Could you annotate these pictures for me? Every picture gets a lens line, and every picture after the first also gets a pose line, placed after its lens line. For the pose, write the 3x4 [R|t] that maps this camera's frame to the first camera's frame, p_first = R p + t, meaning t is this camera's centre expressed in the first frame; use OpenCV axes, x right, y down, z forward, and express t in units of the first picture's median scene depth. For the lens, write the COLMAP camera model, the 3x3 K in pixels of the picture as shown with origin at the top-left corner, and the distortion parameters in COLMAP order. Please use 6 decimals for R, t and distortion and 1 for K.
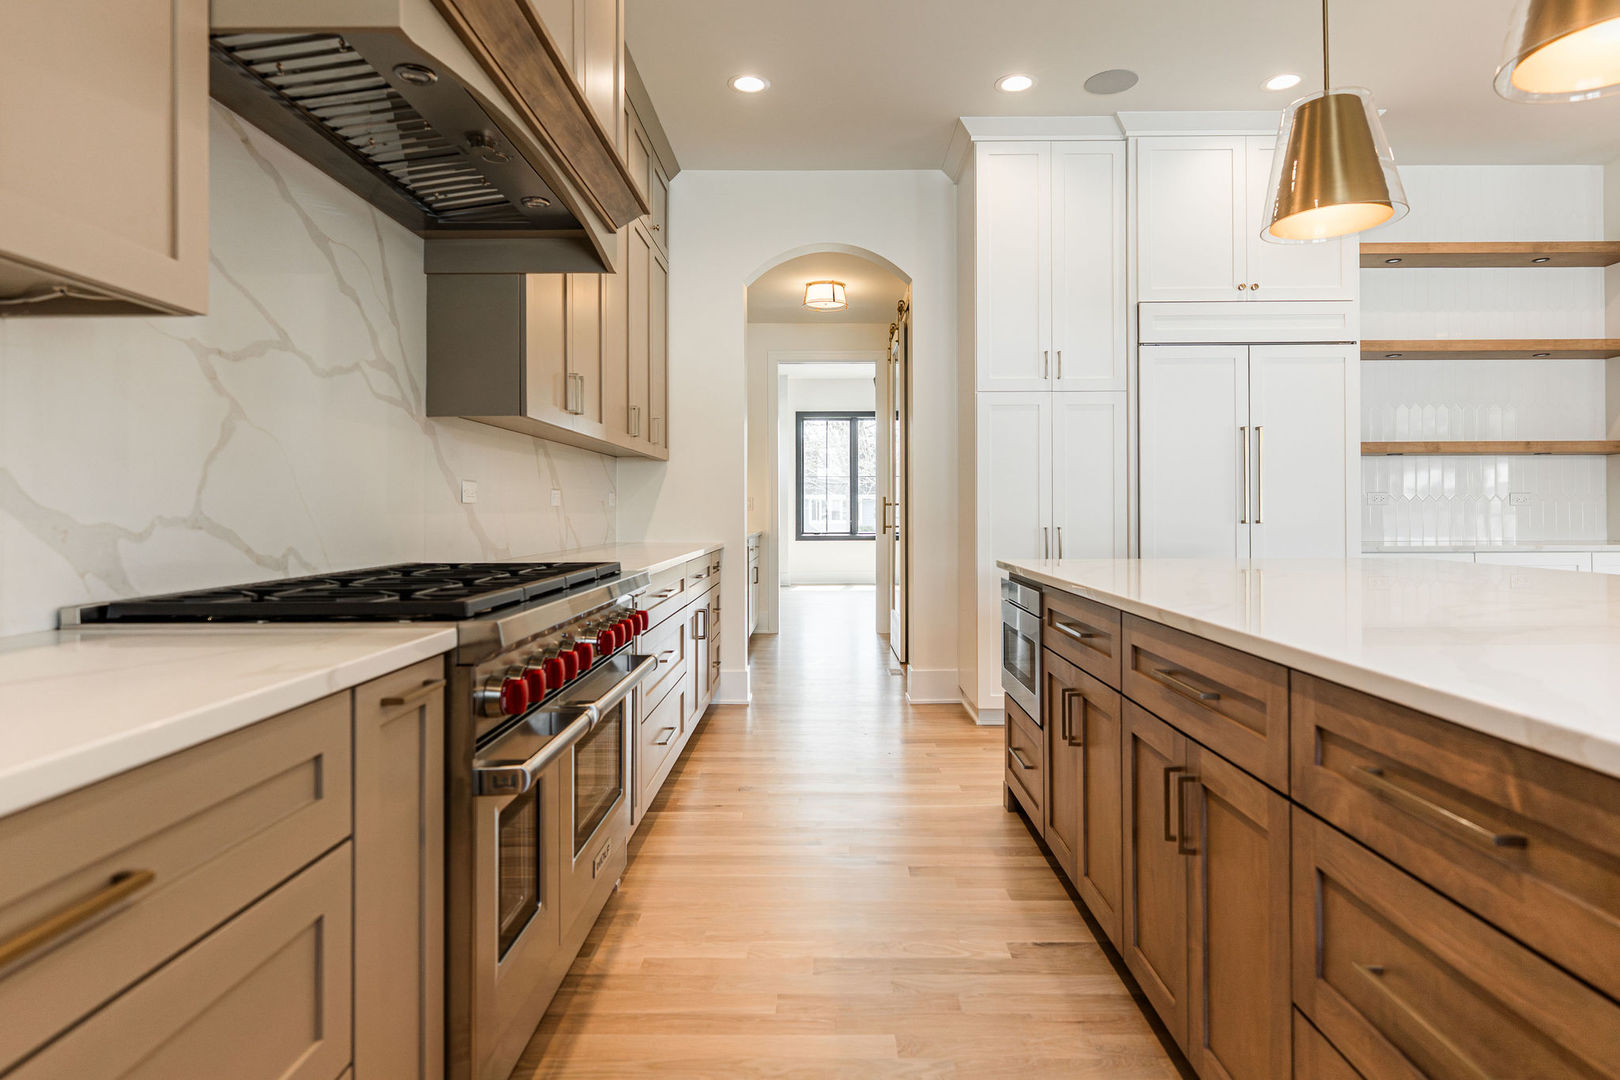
lens RADIAL K [[903.2, 0, 816.4], [0, 903.2, 504.3], [0, 0, 1]] dist [0.000333, 0.000094]
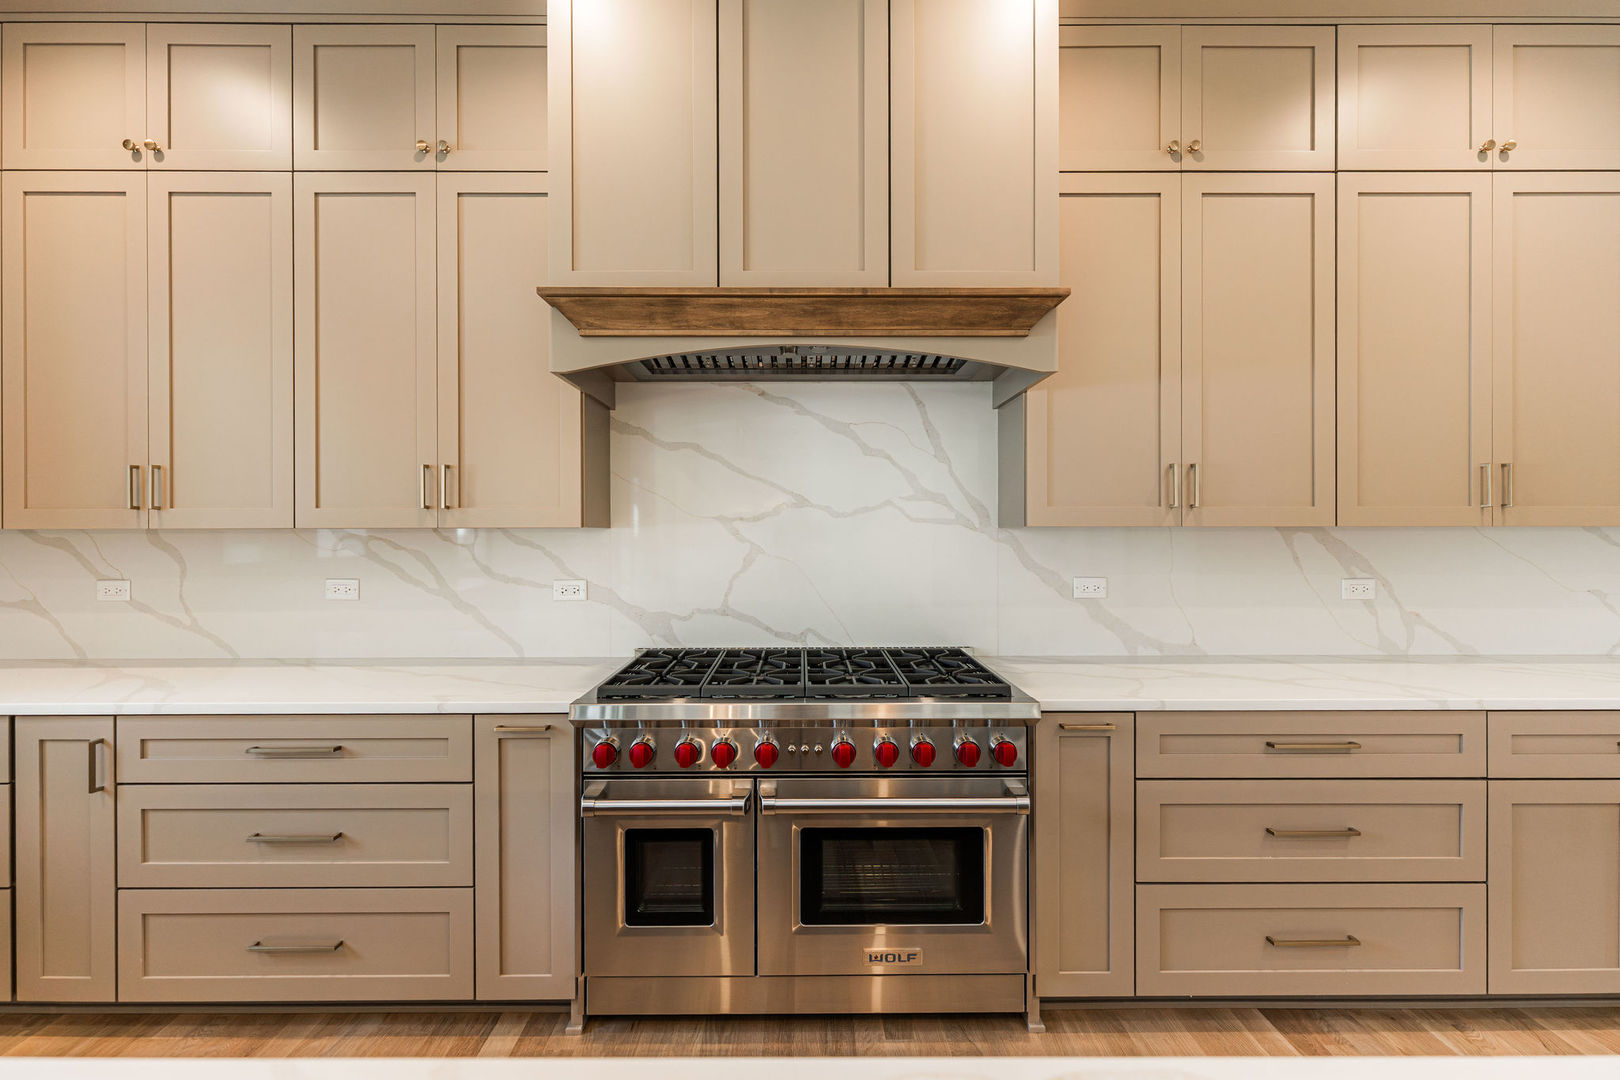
lens RADIAL K [[673.6, 0, 814.1], [0, 673.6, 541.9], [0, 0, 1]] dist [0.002395, 0.000156]
pose [[0.019189, 0.014648, -0.999709, 0.628300], [0.007741, 0.999861, 0.014798, -0.126192], [0.999786, -0.008022, 0.019073, 1.002797]]
